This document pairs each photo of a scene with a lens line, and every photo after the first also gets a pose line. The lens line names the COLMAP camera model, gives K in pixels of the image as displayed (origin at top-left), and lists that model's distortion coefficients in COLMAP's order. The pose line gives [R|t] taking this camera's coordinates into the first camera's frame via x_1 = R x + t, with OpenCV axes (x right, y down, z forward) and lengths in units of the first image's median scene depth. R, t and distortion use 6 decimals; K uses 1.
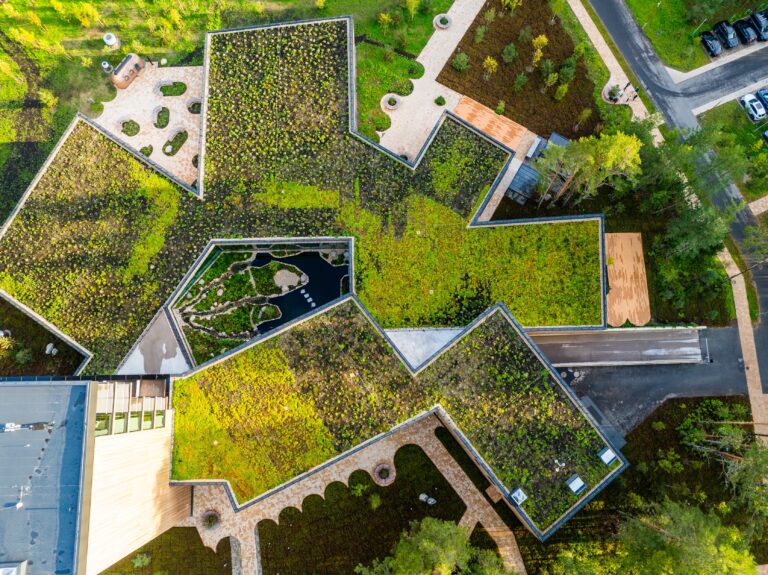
lens RADIAL K [[543.6, 0, 380.7], [0, 543.6, 286.1], [0, 0, 1]] dist [-0.034796, 0.005674]
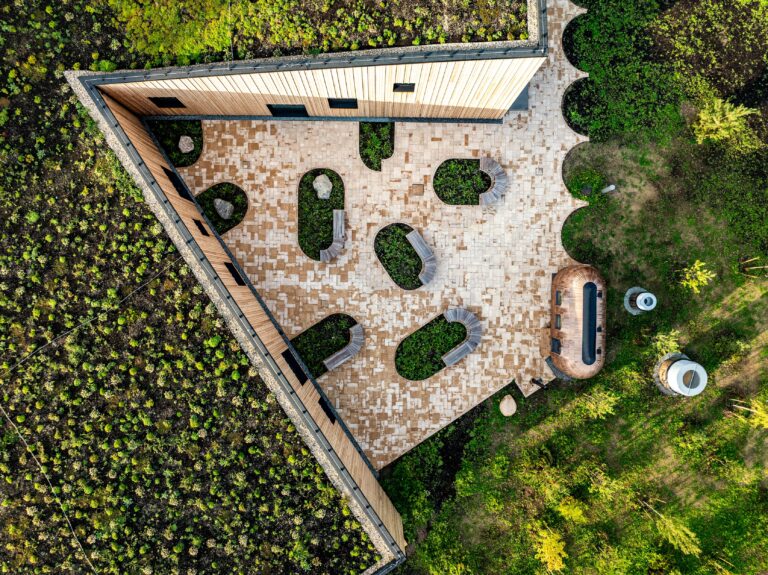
lens RADIAL K [[543.6, 0, 379.0], [0, 543.6, 289.0], [0, 0, 1]] dist [-0.034796, 0.005674]
pose [[-0.847536, 0.530730, 0.002892, -0.402071], [-0.520380, -0.832055, 0.192066, -0.407341], [0.104342, 0.161278, 0.981378, 0.695309]]
